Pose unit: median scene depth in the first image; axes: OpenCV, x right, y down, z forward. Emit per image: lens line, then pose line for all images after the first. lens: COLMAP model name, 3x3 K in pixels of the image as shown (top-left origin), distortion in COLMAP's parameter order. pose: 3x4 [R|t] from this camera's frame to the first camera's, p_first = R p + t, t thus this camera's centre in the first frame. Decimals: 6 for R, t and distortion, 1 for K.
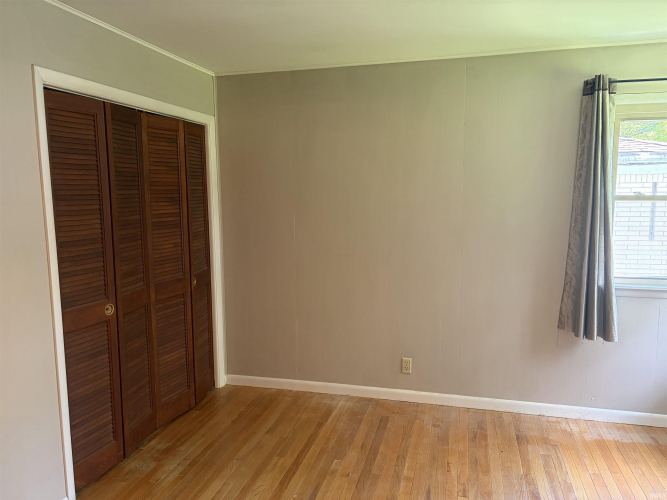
lens RADIAL K [[508.9, 0, 338.4], [0, 508.9, 249.3], [0, 0, 1]] dist [0.055270, -0.064439]
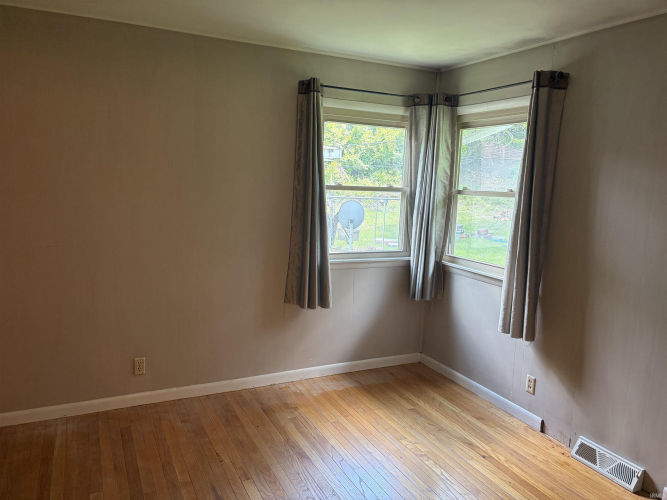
lens RADIAL K [[508.9, 0, 338.9], [0, 508.9, 248.6], [0, 0, 1]] dist [0.055270, -0.064439]
pose [[0.747044, -0.052834, 0.662672, -0.214718], [0.028920, 0.998476, 0.047005, -0.012118], [-0.664145, -0.015951, 0.747433, 0.106528]]
